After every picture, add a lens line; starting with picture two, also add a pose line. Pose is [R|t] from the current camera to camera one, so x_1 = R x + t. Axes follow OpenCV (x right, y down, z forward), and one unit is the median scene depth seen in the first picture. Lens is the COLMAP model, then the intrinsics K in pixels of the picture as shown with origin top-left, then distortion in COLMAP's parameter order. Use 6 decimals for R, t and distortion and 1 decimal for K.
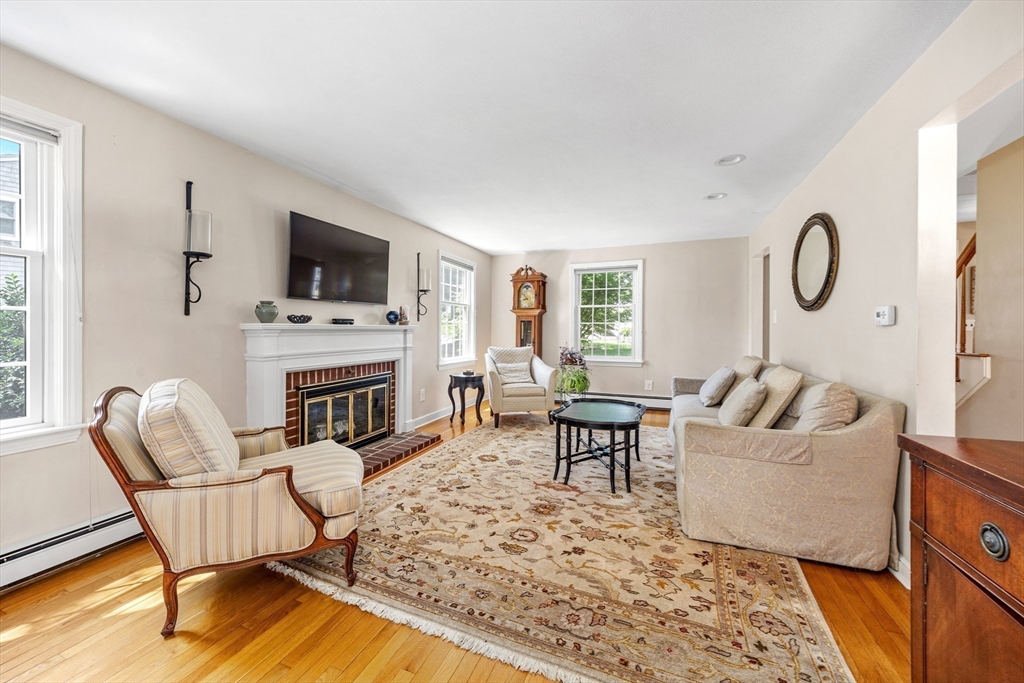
lens RADIAL K [[375.5, 0, 510.8], [0, 375.5, 331.7], [0, 0, 1]] dist [-0.022612, -0.000301]
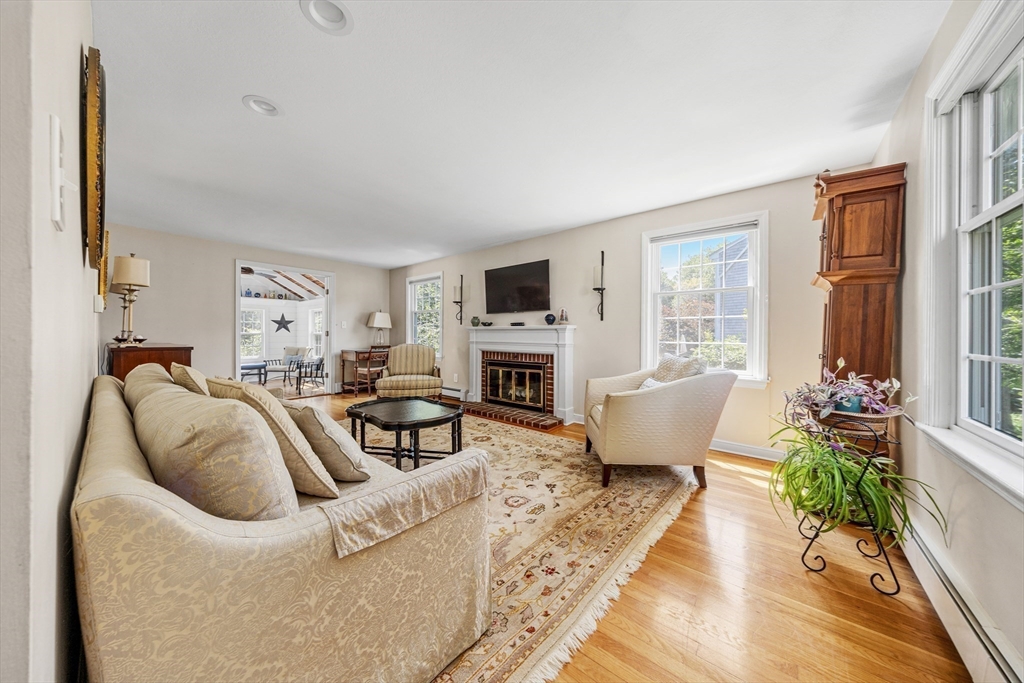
lens RADIAL K [[330.4, 0, 511.7], [0, 330.4, 337.0], [0, 0, 1]] dist [0.000402, 0.000008]
pose [[-0.299641, 0.004864, -0.954040, 0.847311], [-0.011965, 0.999889, 0.008856, 0.013636], [0.953977, 0.014068, -0.299550, 1.330925]]
